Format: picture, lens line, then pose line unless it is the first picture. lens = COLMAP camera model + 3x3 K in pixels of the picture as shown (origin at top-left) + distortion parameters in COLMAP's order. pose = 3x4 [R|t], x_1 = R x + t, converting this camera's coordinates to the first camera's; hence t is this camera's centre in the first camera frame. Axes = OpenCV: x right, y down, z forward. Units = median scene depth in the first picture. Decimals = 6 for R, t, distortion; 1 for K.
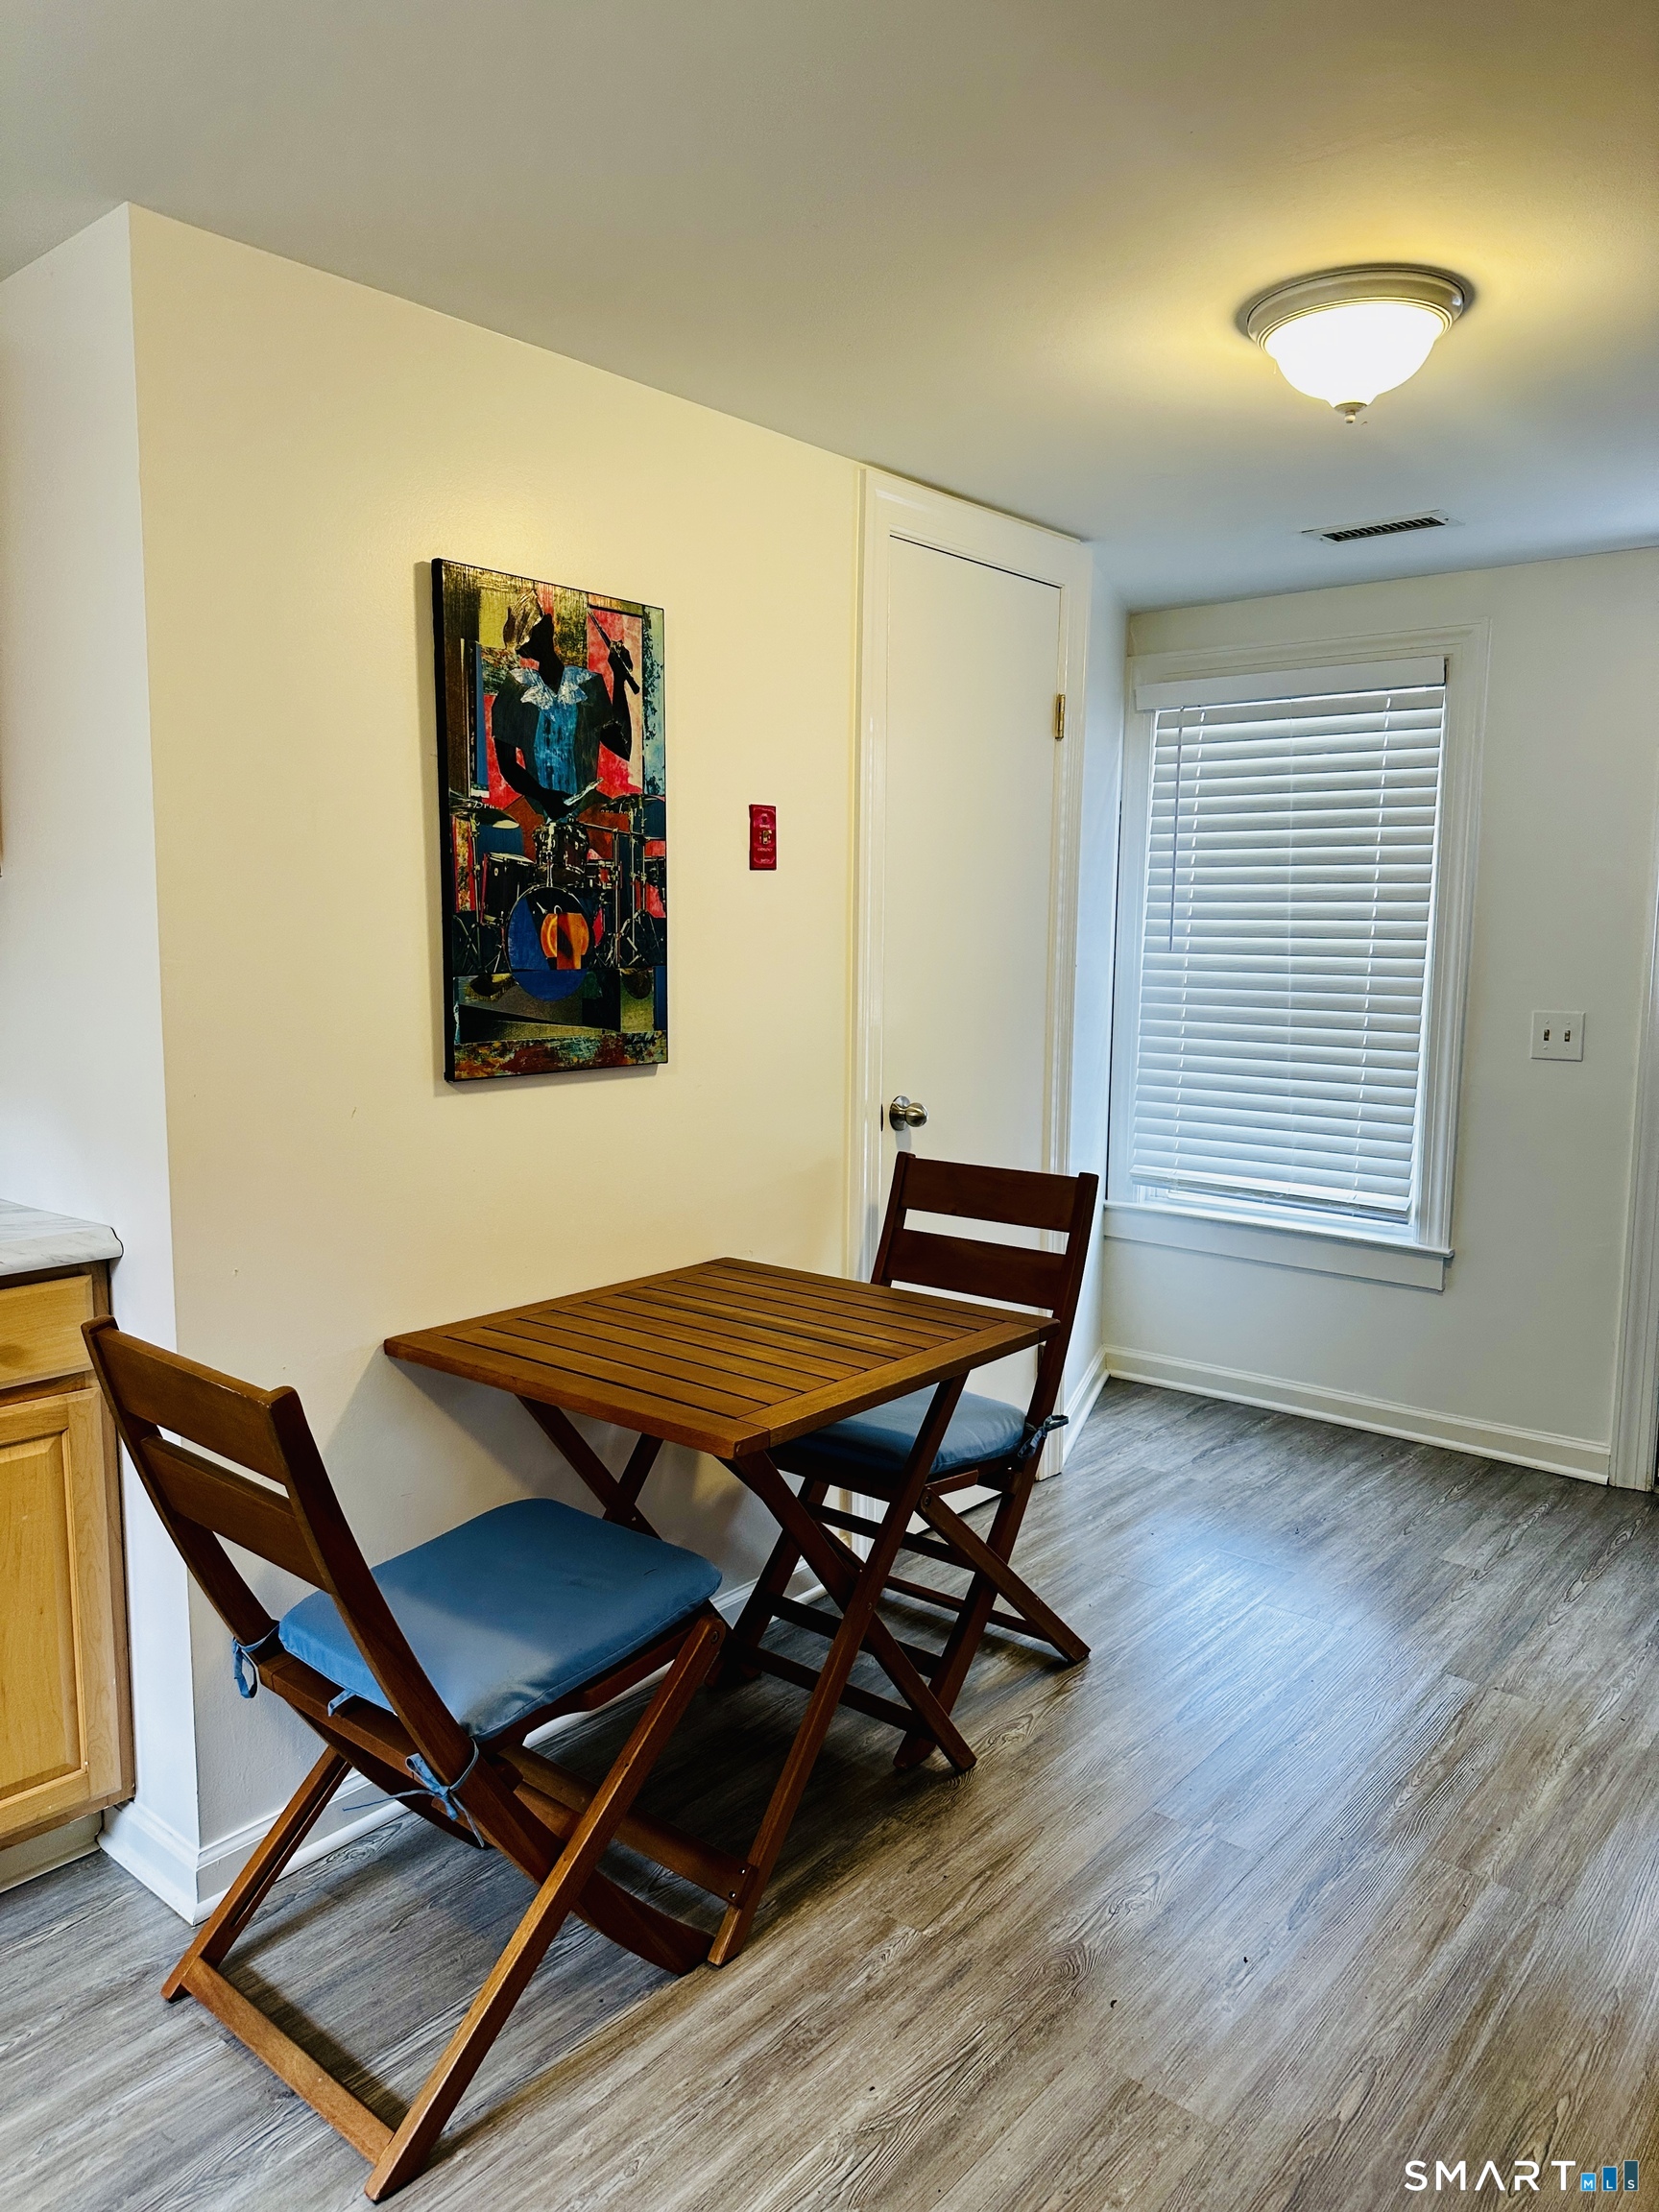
lens RADIAL K [[1552.7, 0, 827.0], [0, 1552.7, 1112.3], [0, 0, 1]] dist [0.045131, -0.060903]
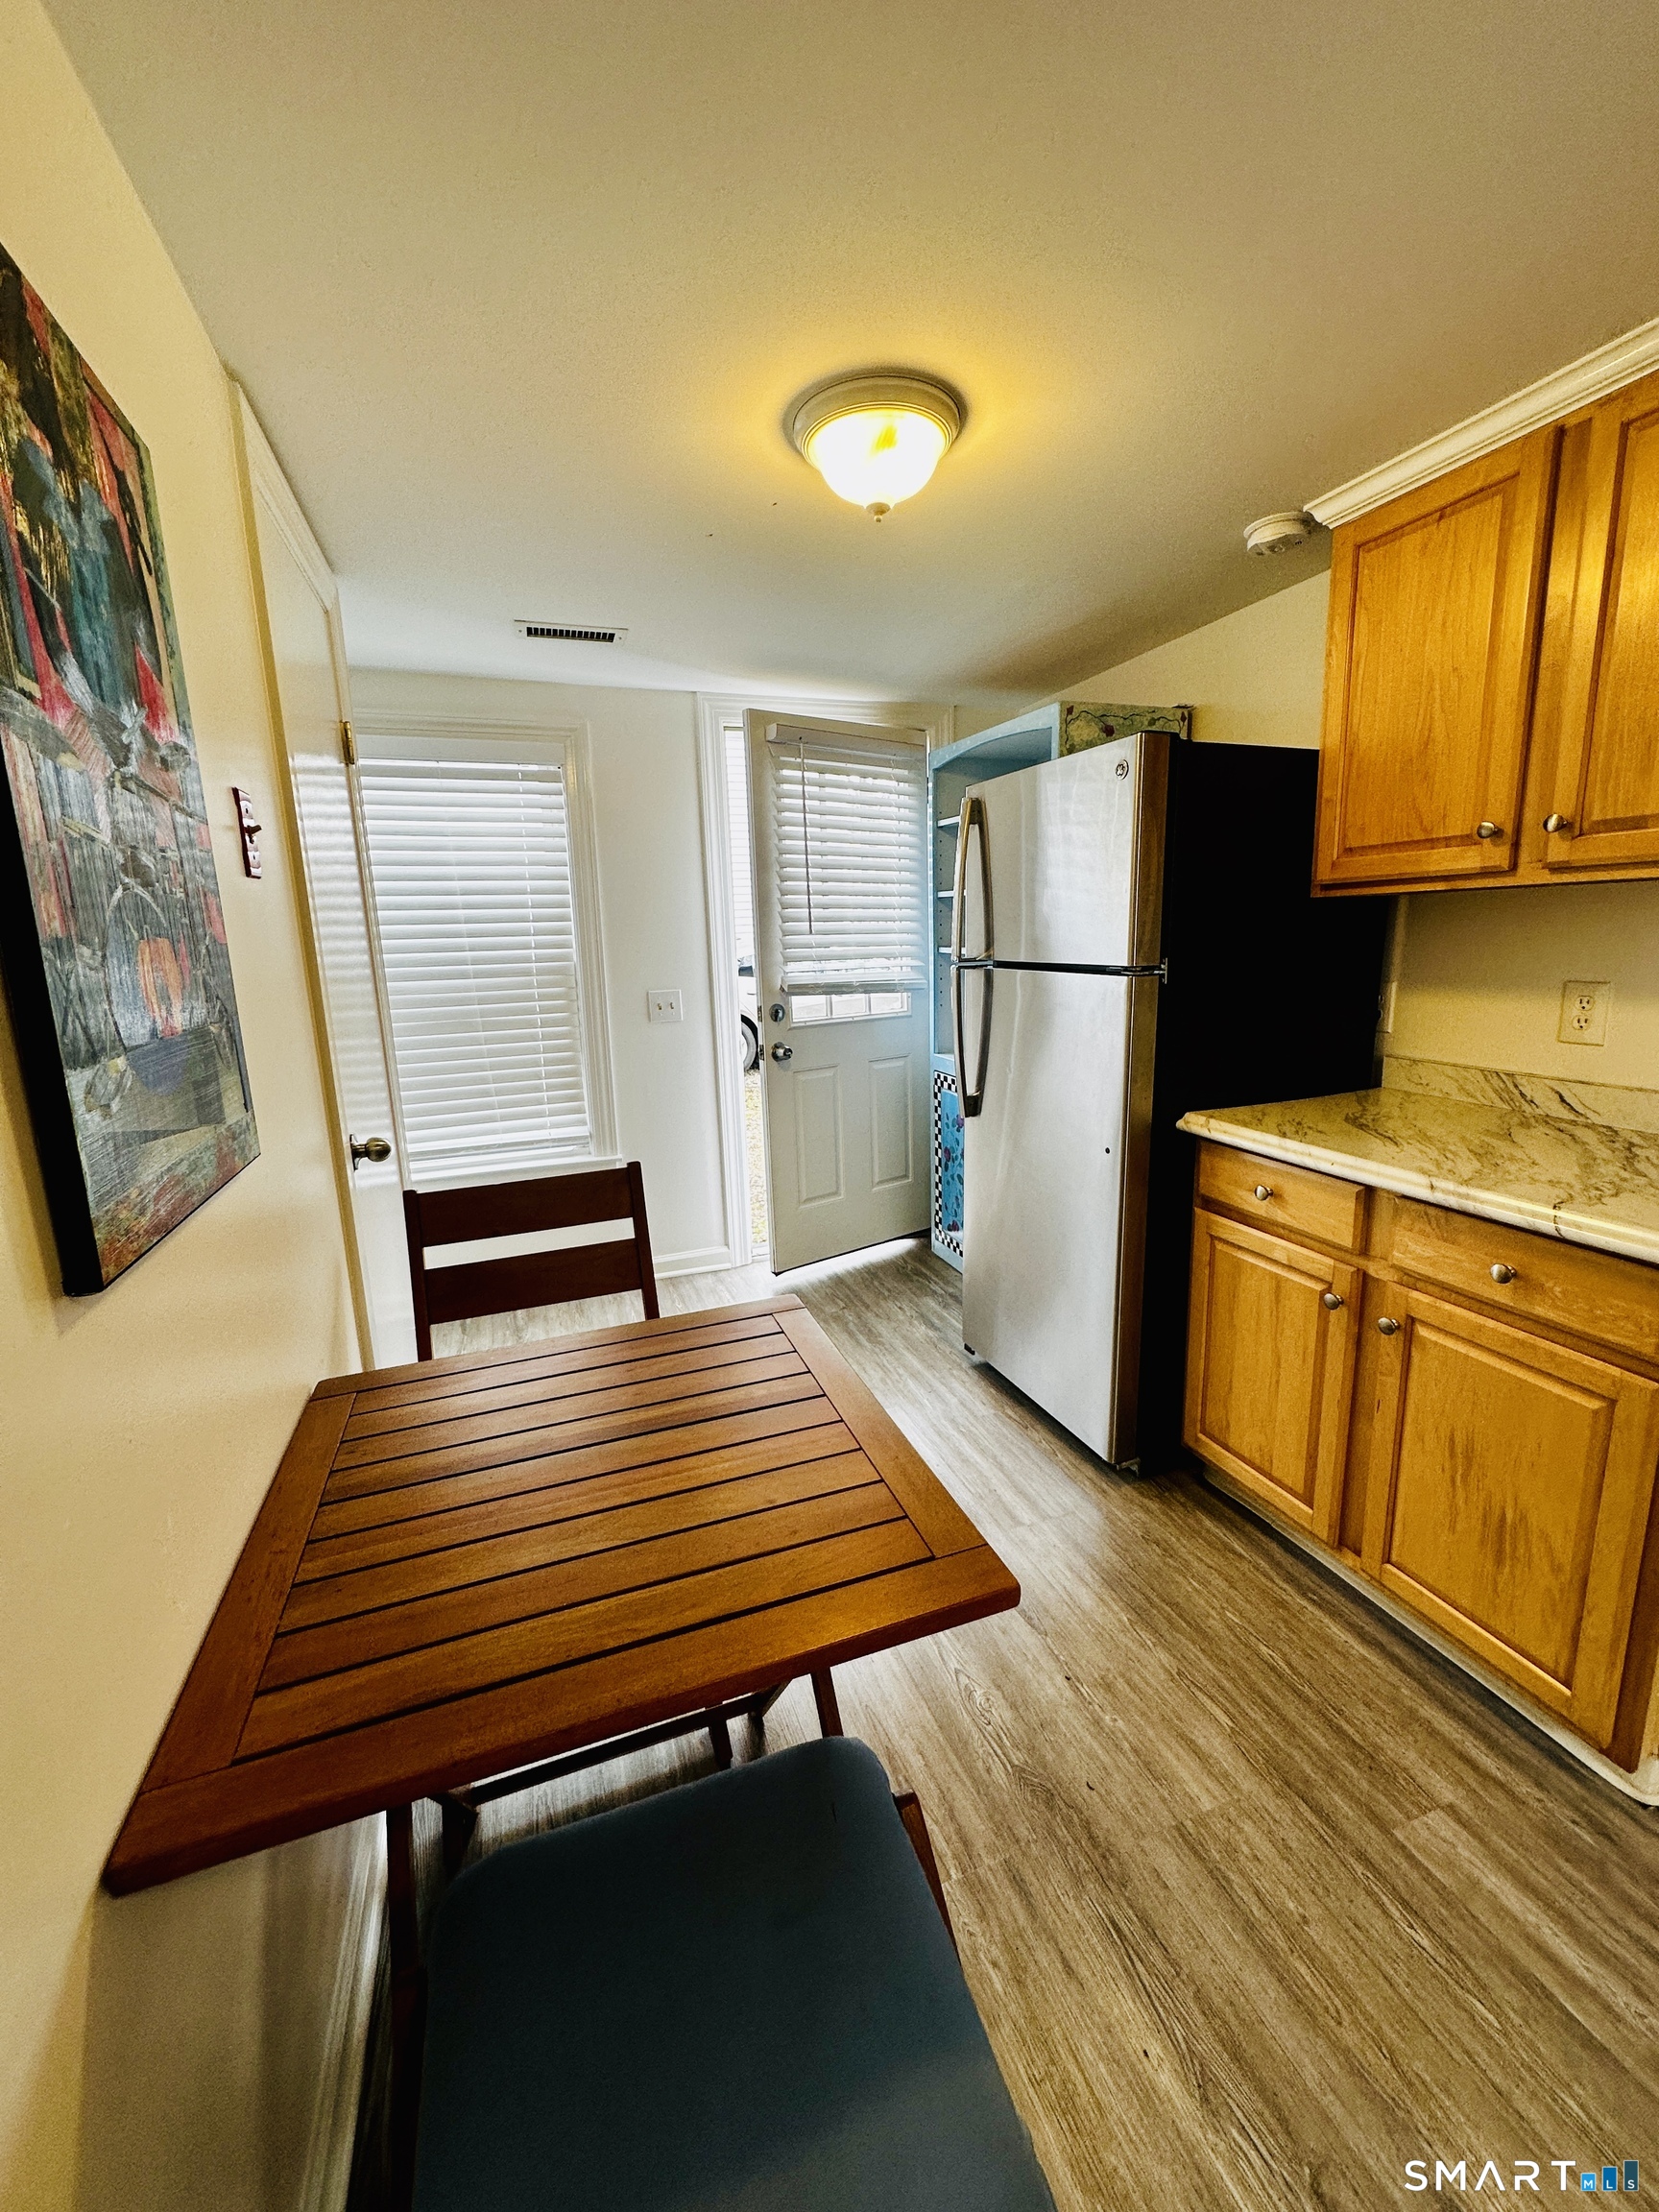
lens RADIAL K [[883.4, 0, 832.7], [0, 883.4, 1105.9], [0, 0, 1]] dist [-0.002772, 0.000670]
pose [[0.495954, -0.193727, 0.846463, -0.338494], [0.141708, 0.979785, 0.141211, -0.080454], [-0.856708, 0.049916, 0.513381, 0.637366]]
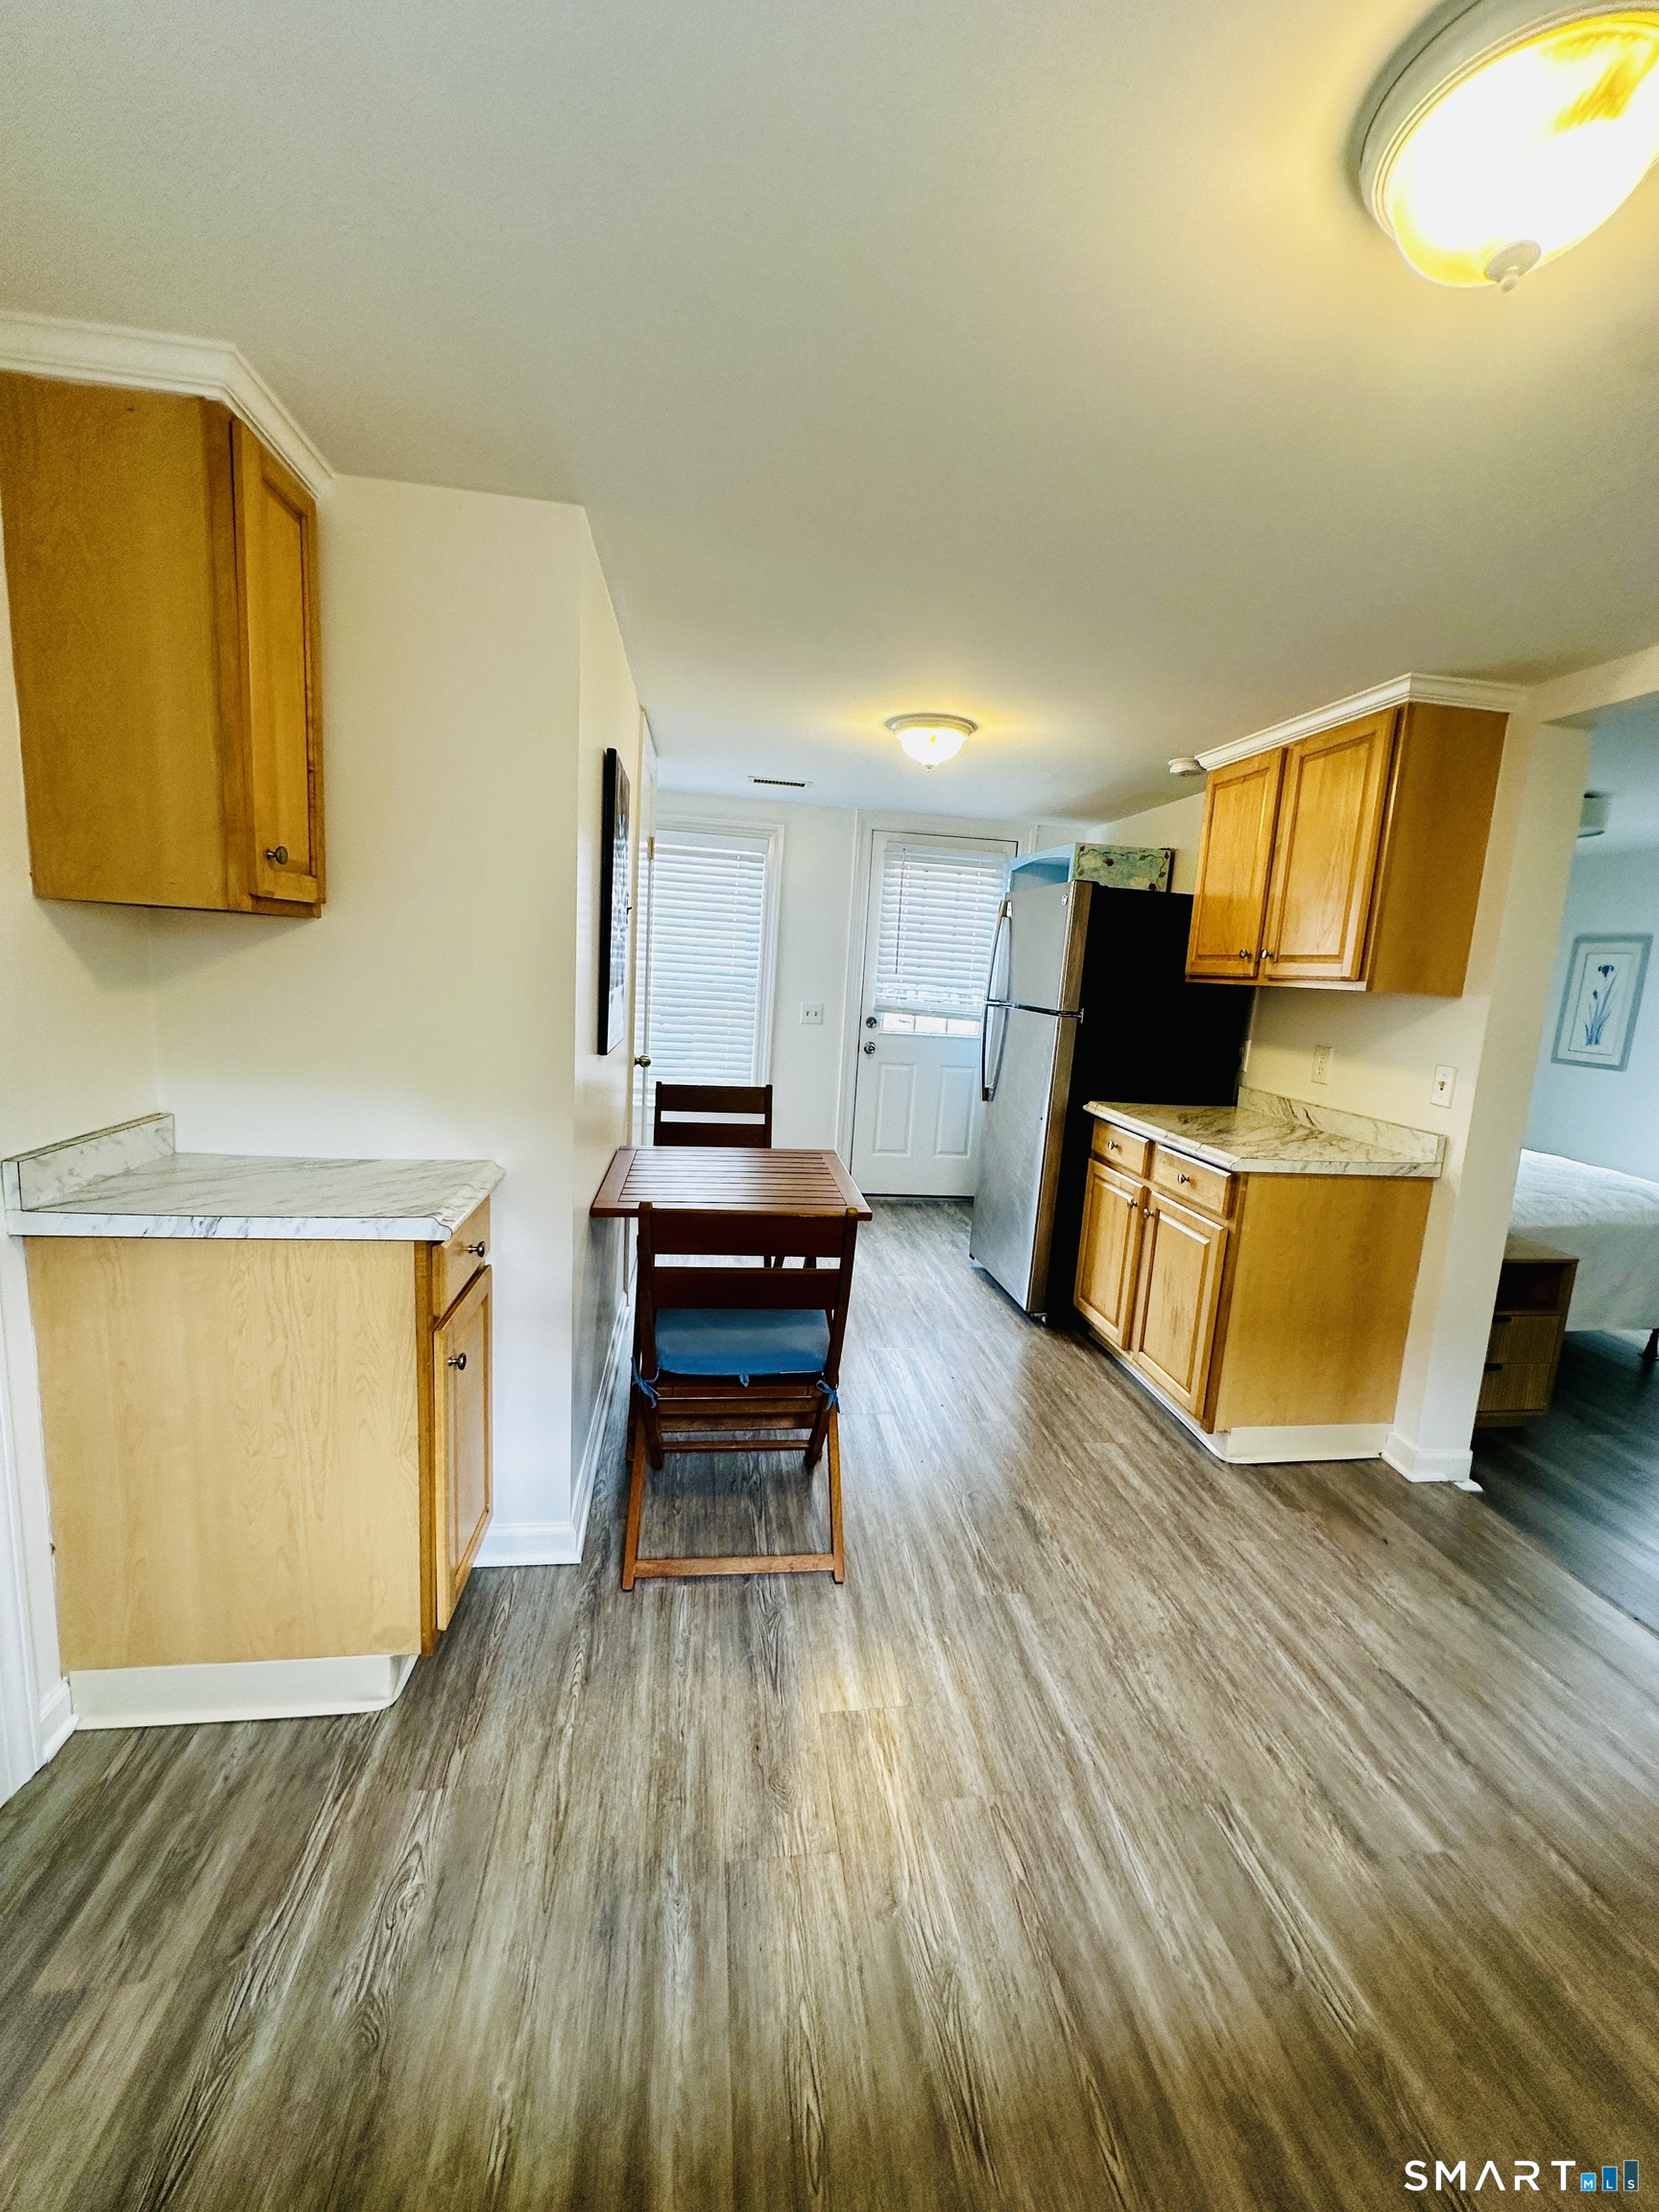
lens RADIAL K [[883.4, 0, 835.2], [0, 883.4, 1107.7], [0, 0, 1]] dist [-0.002772, 0.000670]
pose [[0.661172, -0.090603, 0.744743, -0.779168], [0.035945, 0.995367, 0.089182, -0.038750], [-0.749373, -0.032195, 0.661365, 0.158717]]
